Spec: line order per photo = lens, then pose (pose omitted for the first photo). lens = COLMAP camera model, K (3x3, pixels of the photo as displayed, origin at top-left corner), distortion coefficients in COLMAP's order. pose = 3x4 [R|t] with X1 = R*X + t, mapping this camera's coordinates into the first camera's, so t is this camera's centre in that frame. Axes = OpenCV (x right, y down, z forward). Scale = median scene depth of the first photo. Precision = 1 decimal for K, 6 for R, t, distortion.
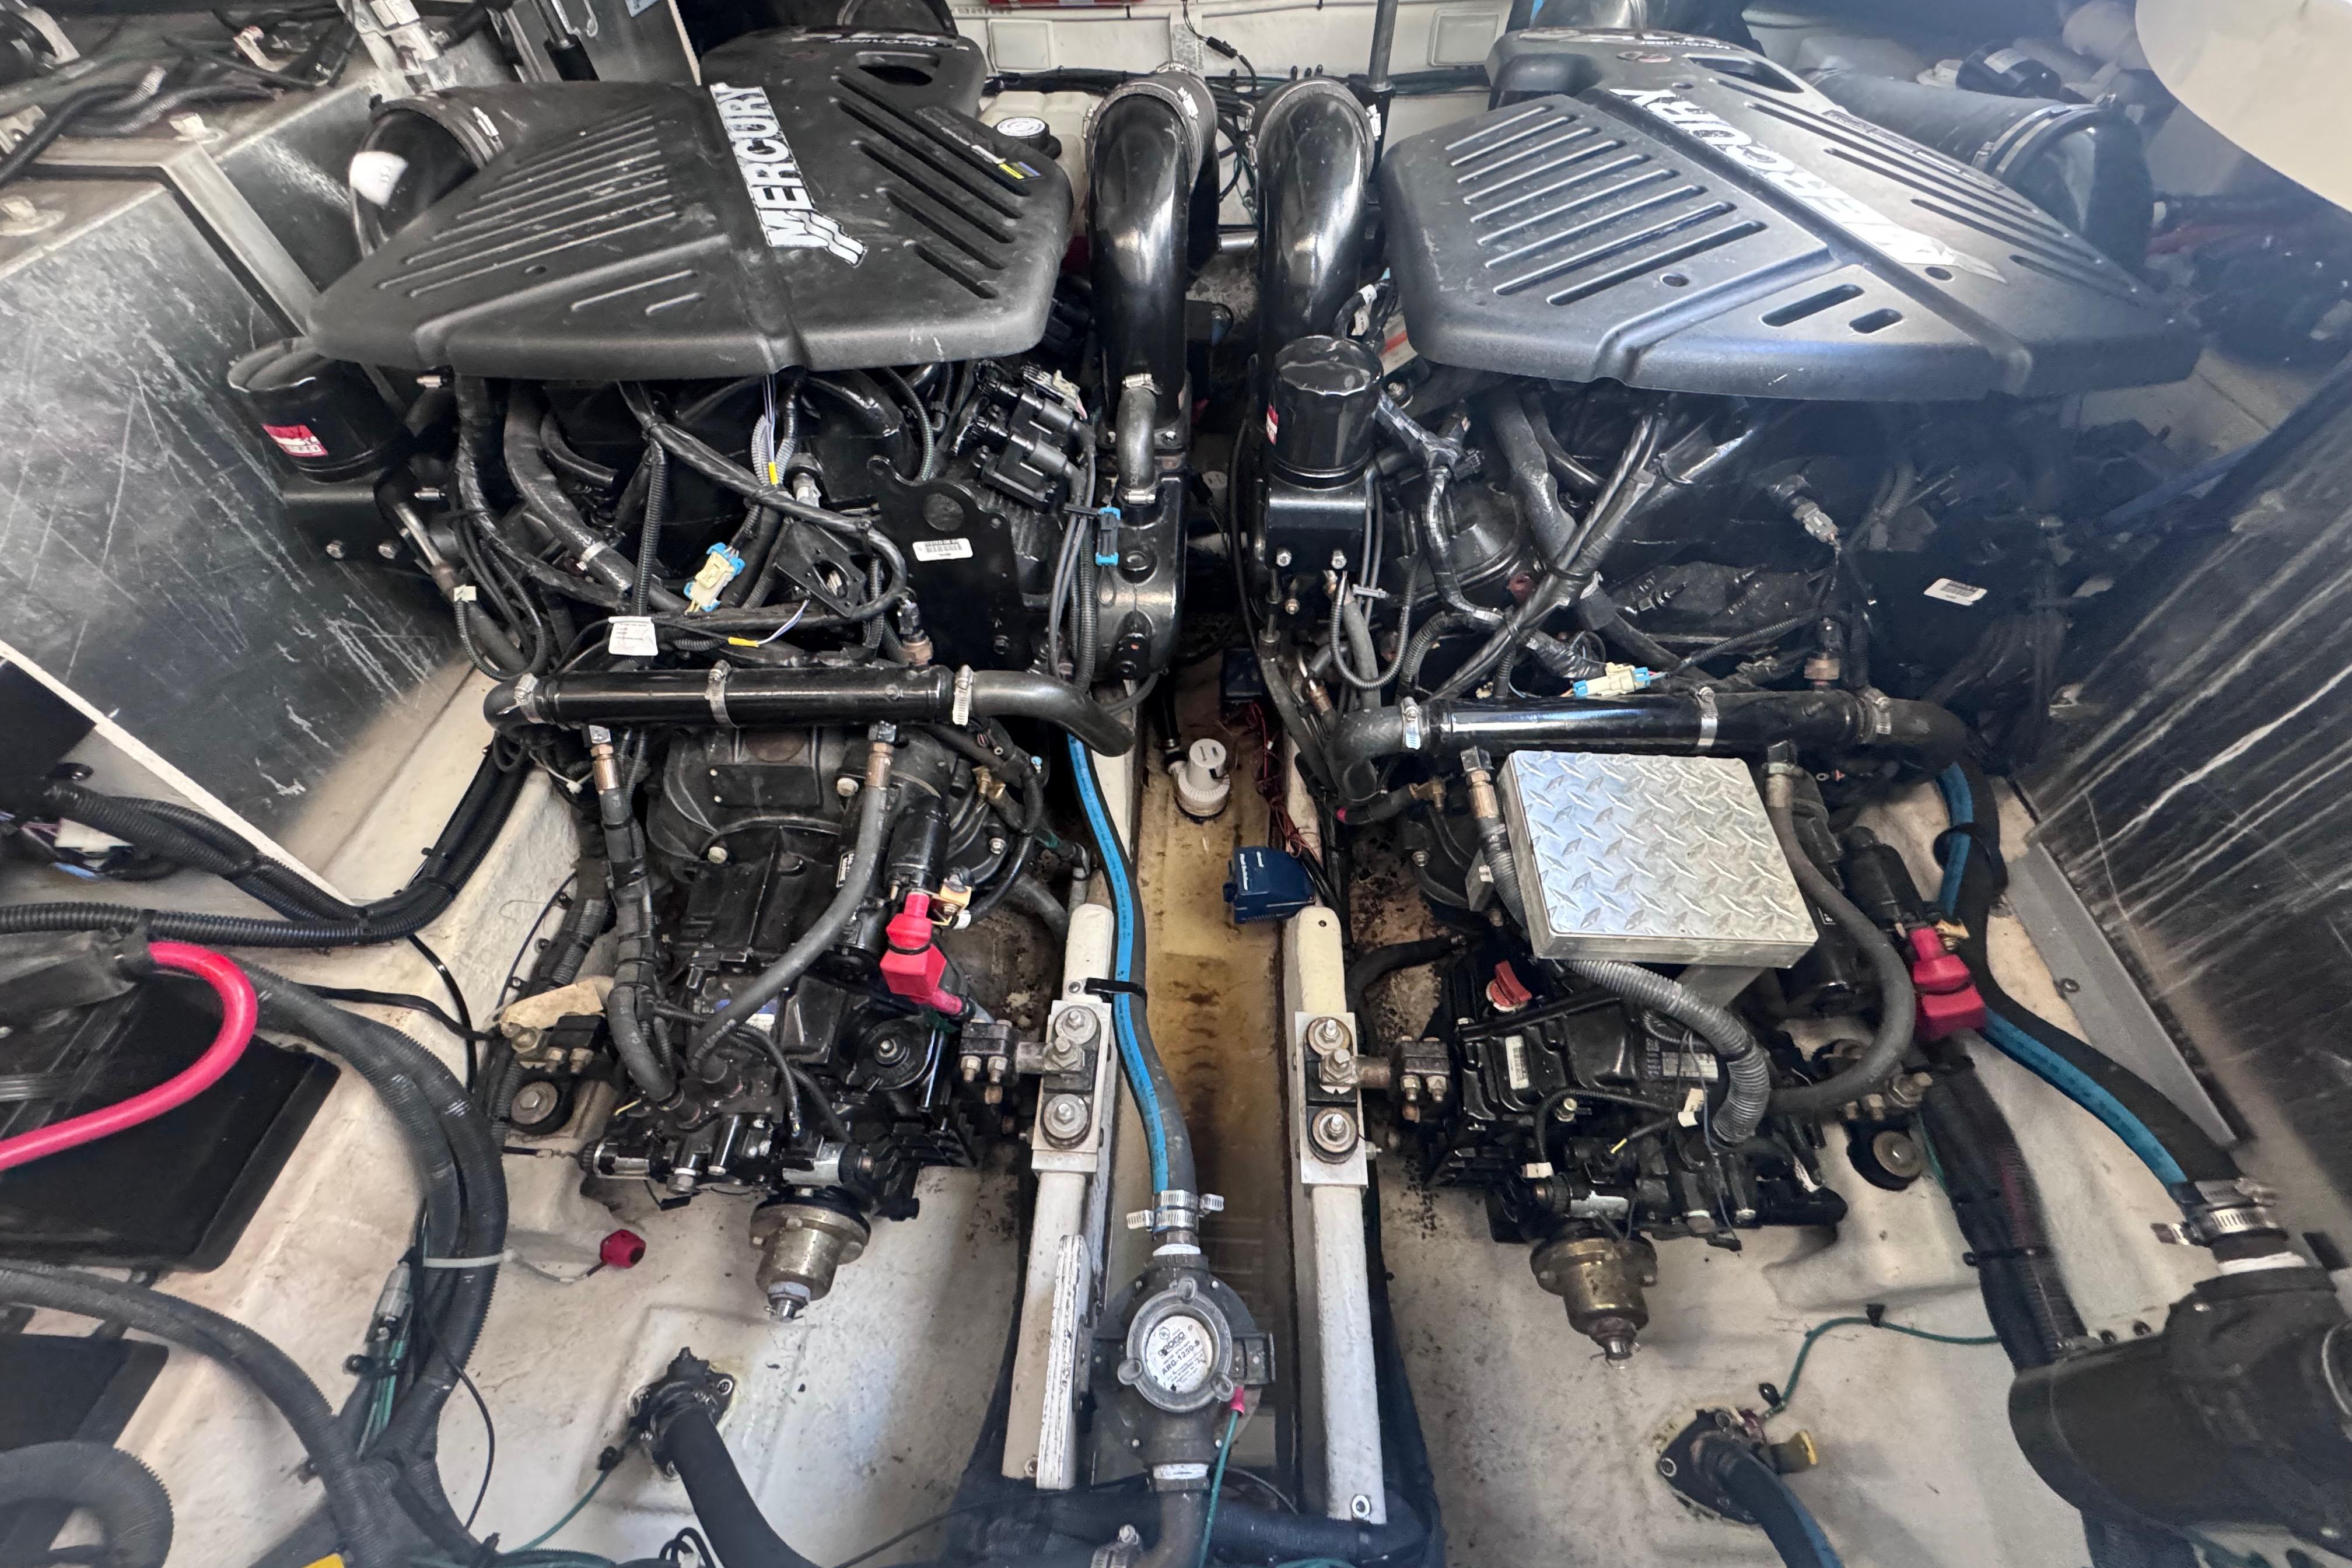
lens RADIAL K [[943.9, 0, 1178.1], [0, 943.9, 779.1], [0, 0, 1]] dist [-0.000171, -0.000411]
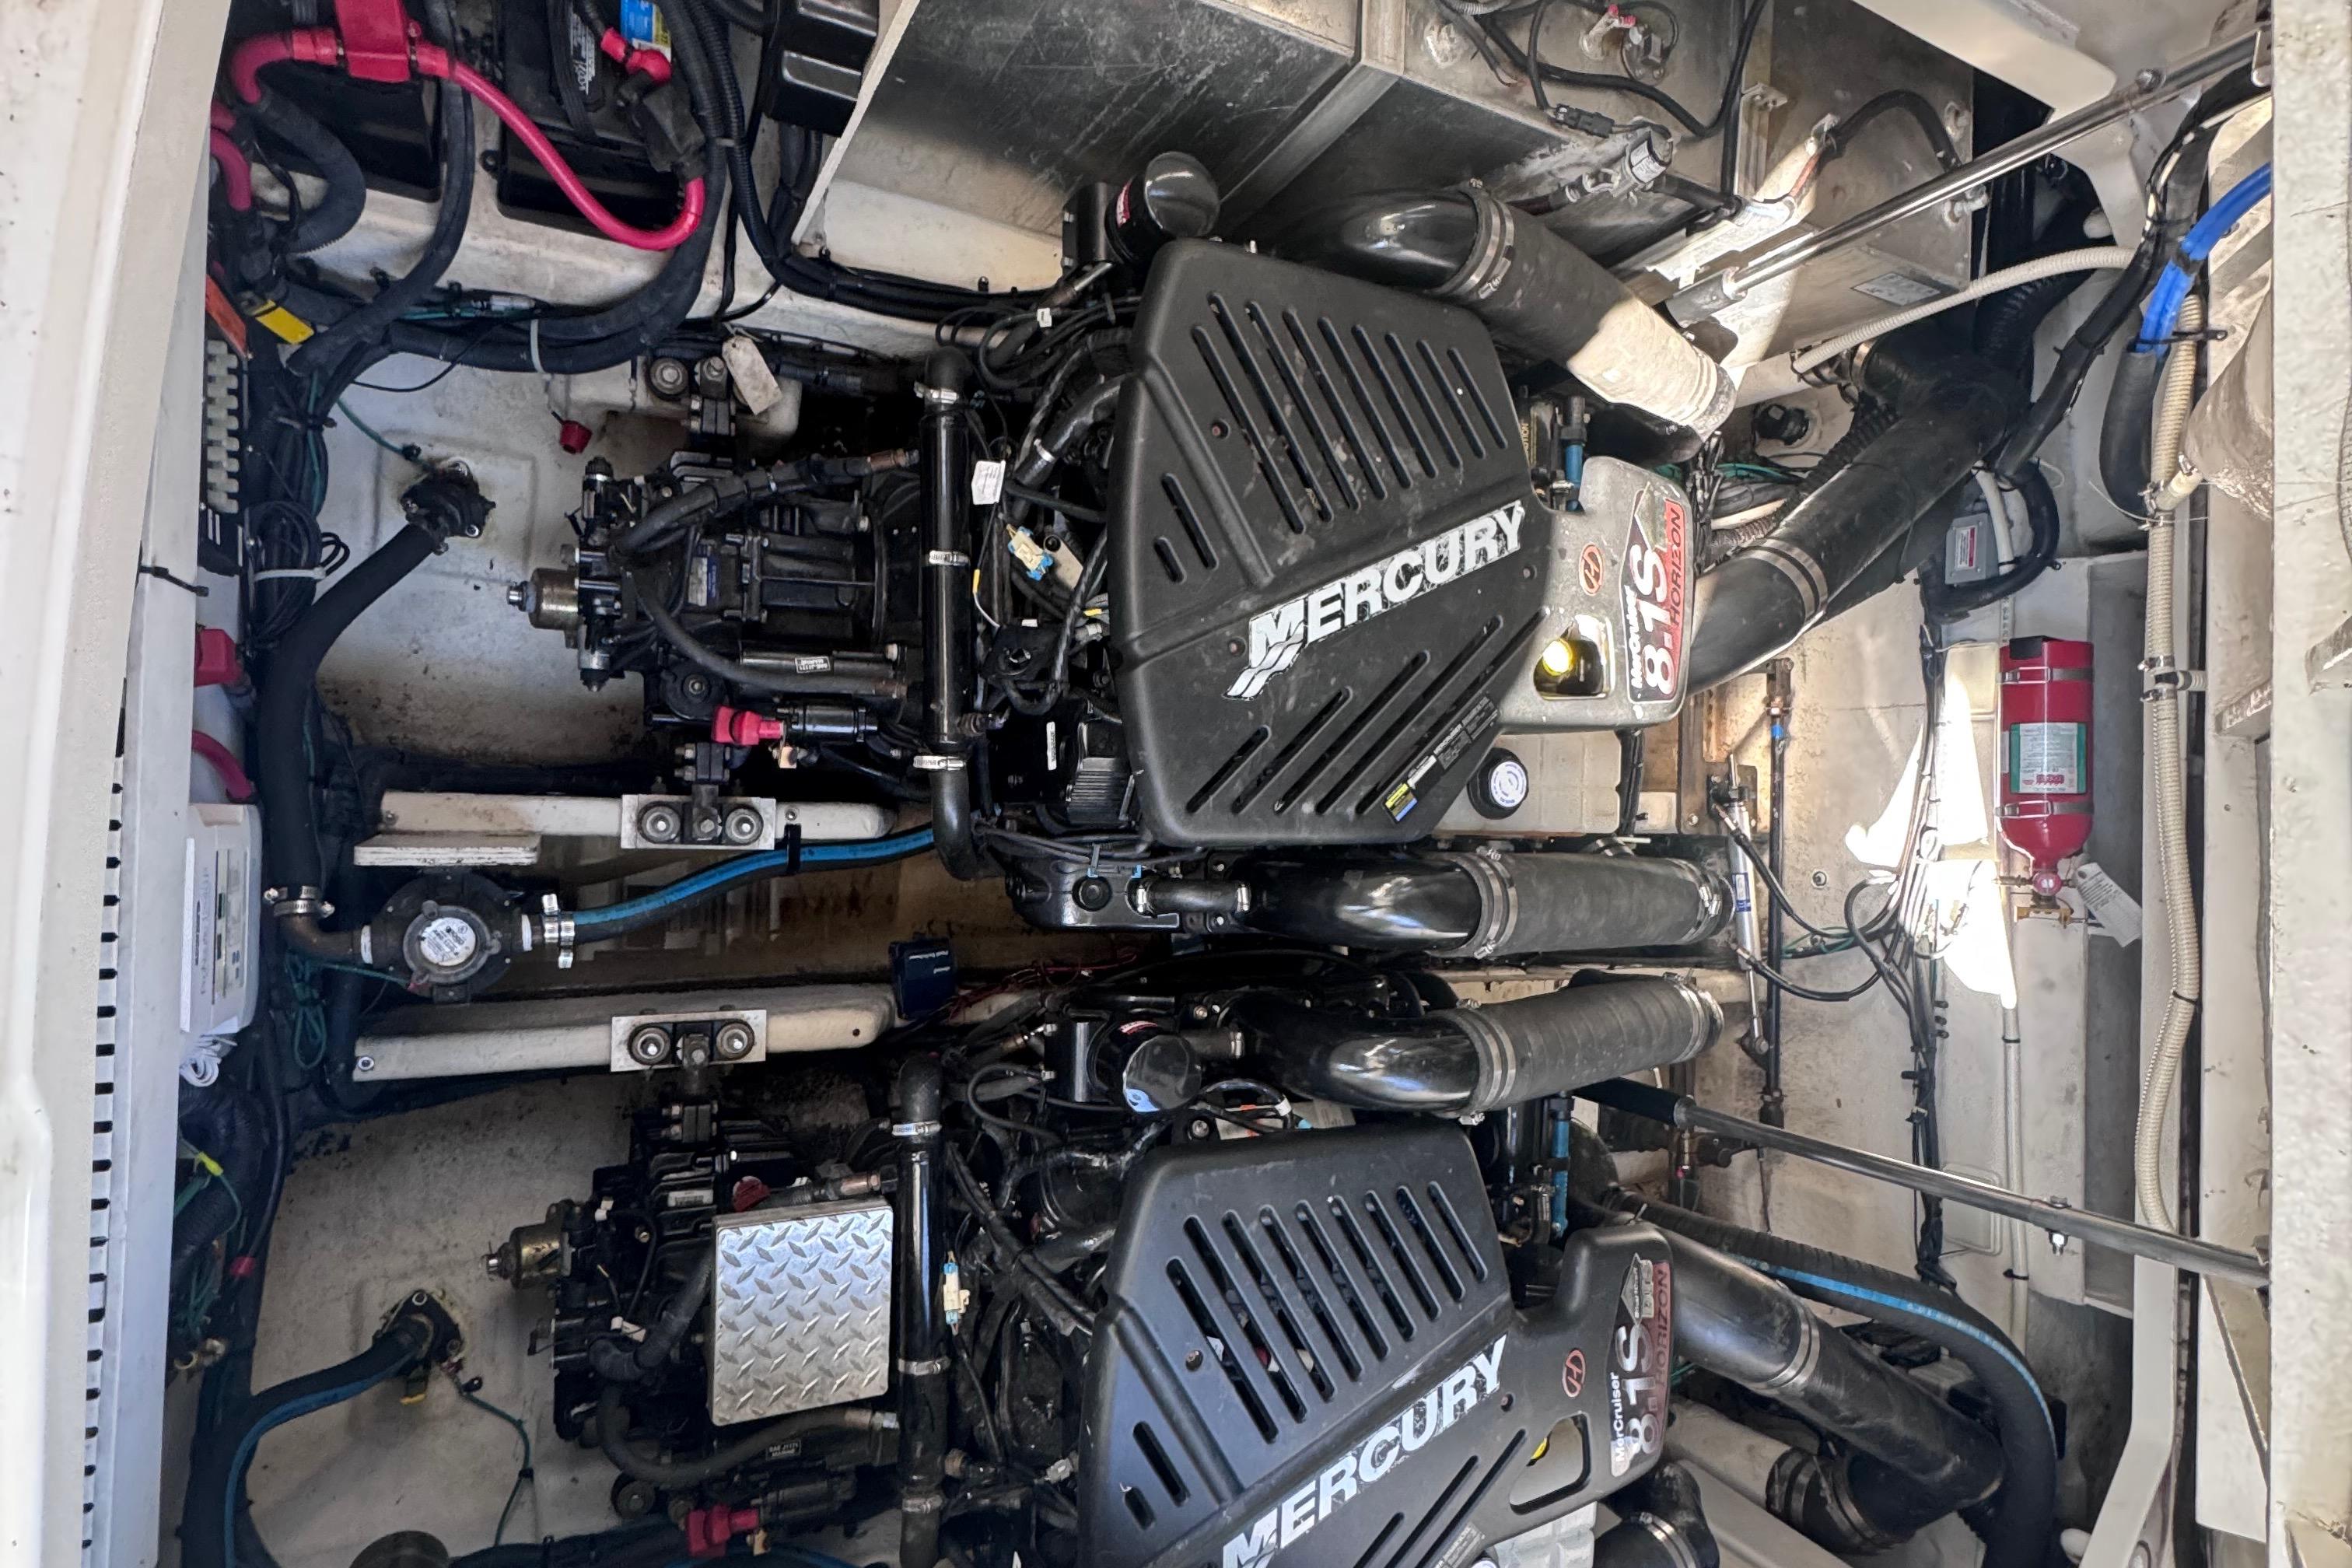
lens RADIAL K [[1257.2, 0, 1181.9], [0, 1257.2, 786.3], [0, 0, 1]] dist [-0.001393, 0.001224]
pose [[0.005287, 0.999840, 0.017113, -0.212528], [-0.982422, 0.002000, 0.186664, -0.664833], [0.186600, -0.017799, 0.982275, -0.504597]]
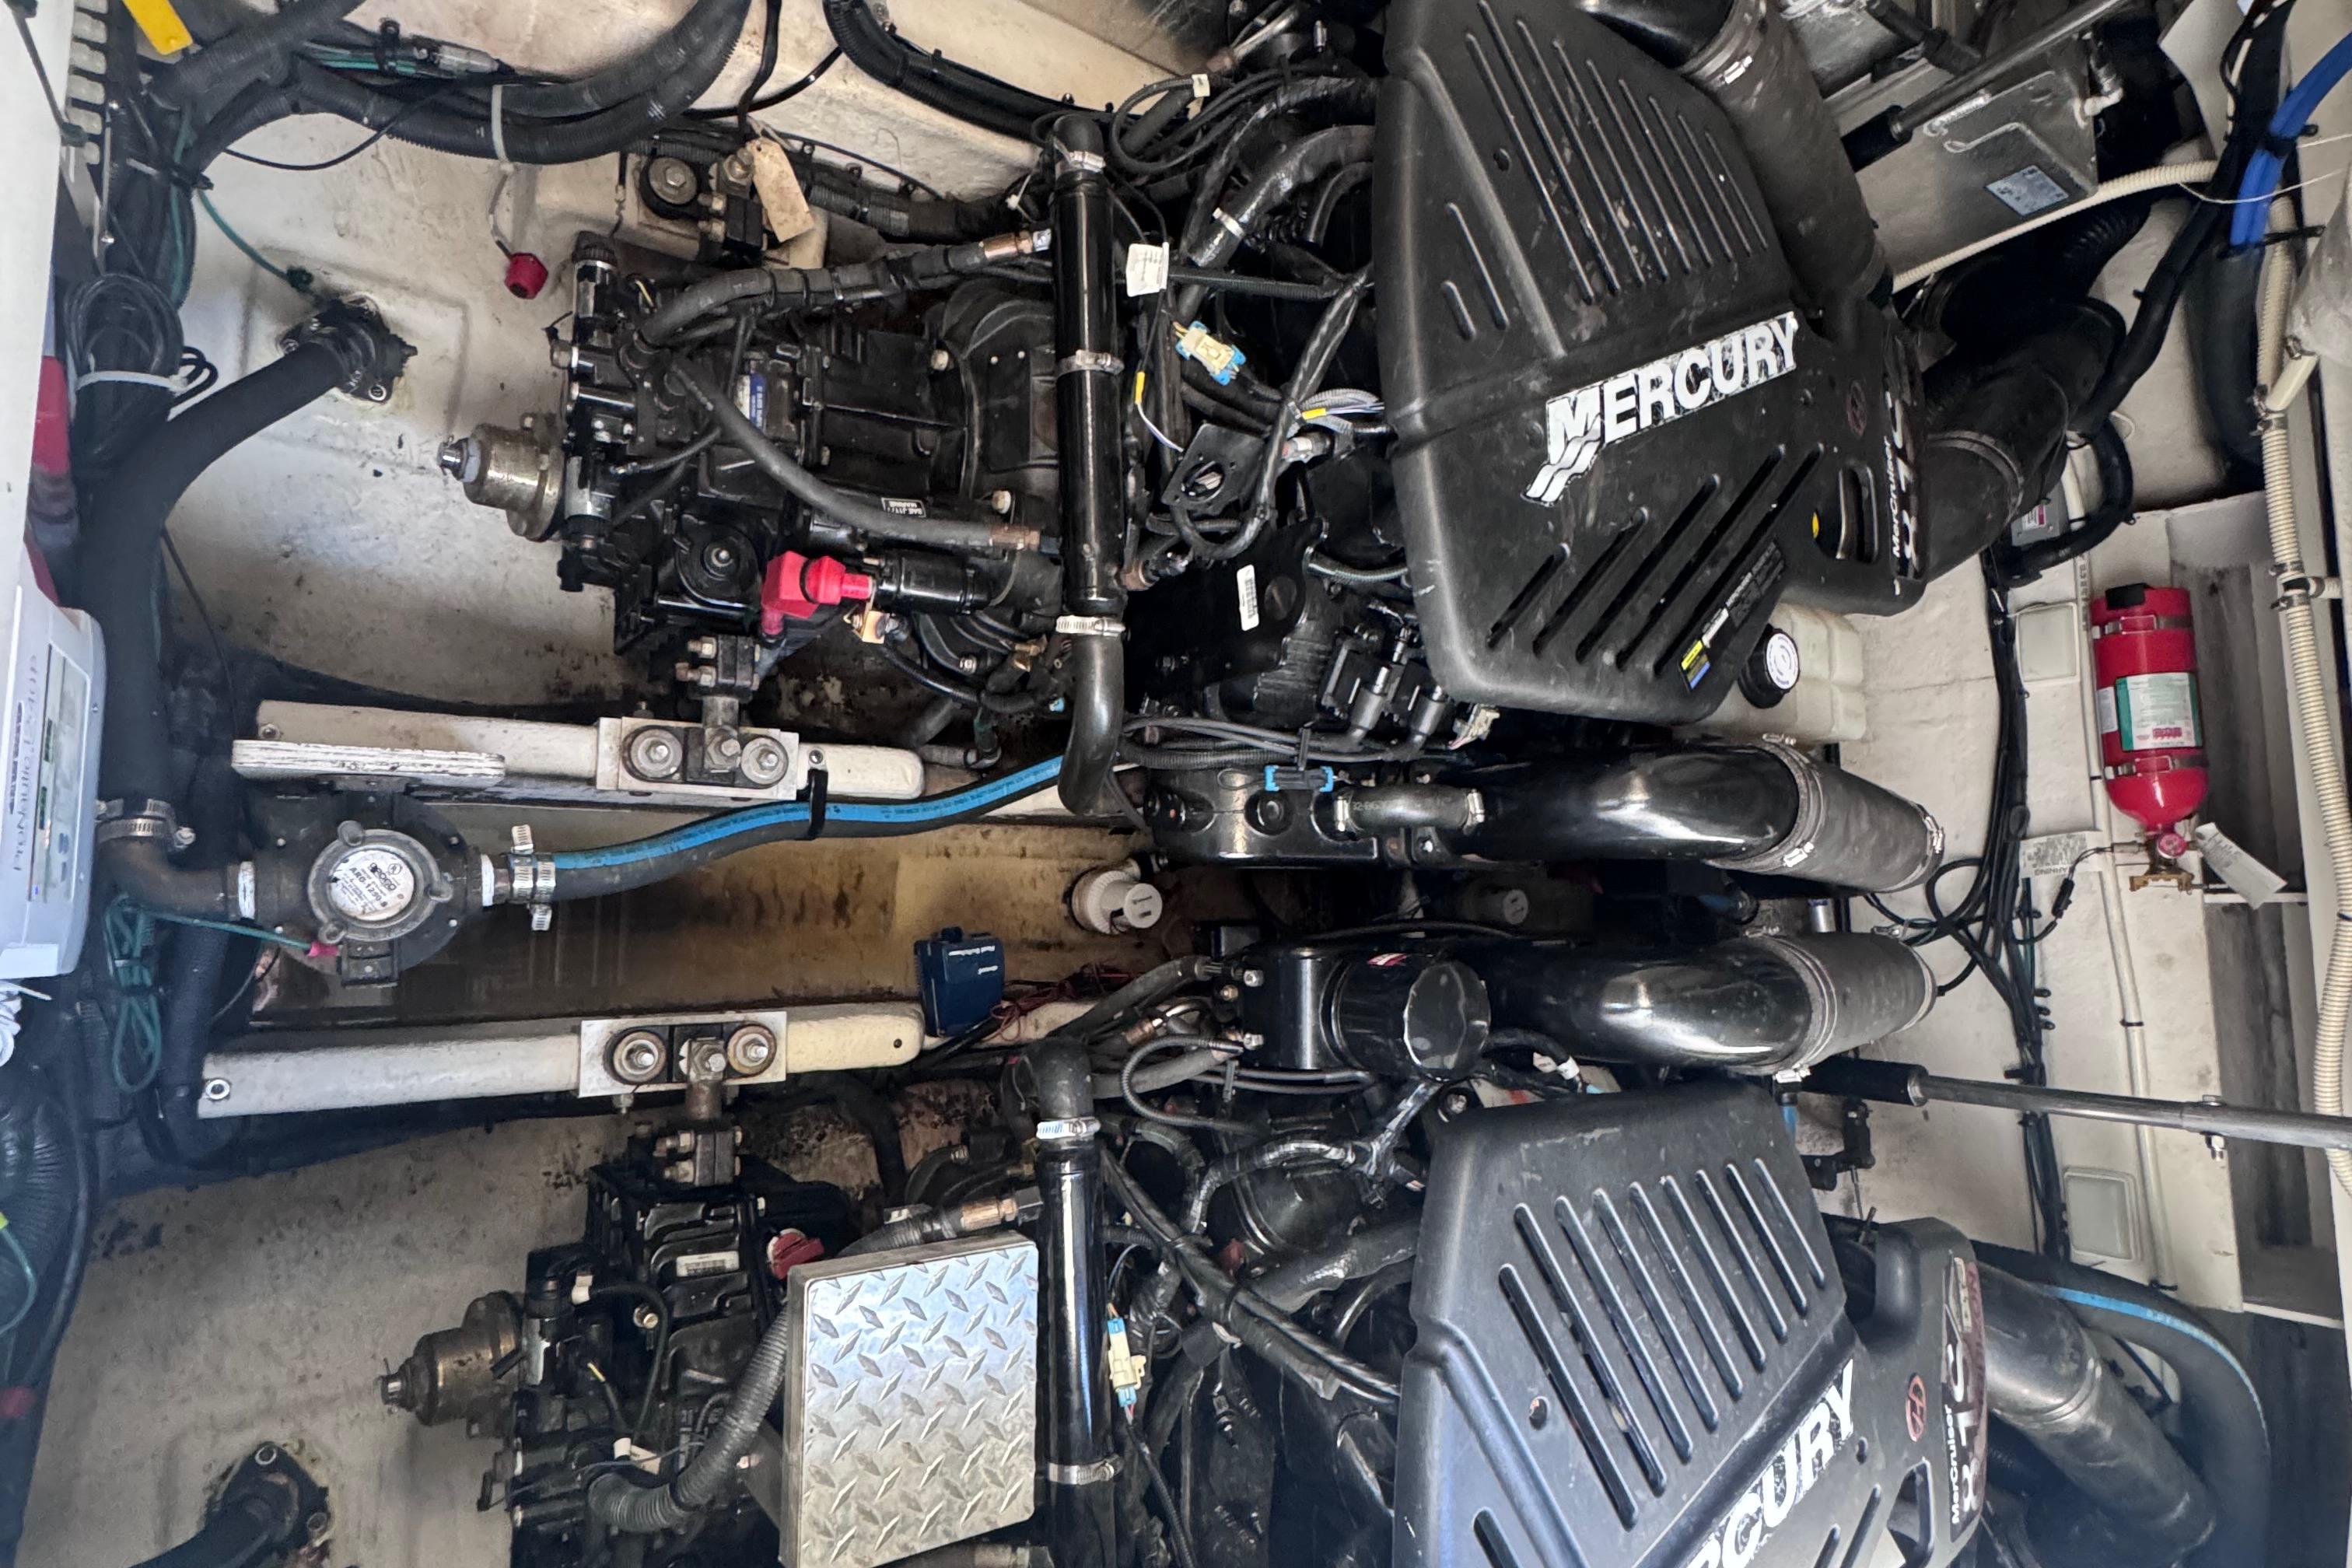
lens RADIAL K [[1257.2, 0, 1181.9], [0, 1257.2, 786.3], [0, 0, 1]] dist [-0.001393, 0.001224]
pose [[0.030324, 0.996922, -0.072302, 0.015057], [-0.998254, 0.033873, 0.048380, -0.219829], [0.050681, 0.070708, 0.996209, -0.179694]]
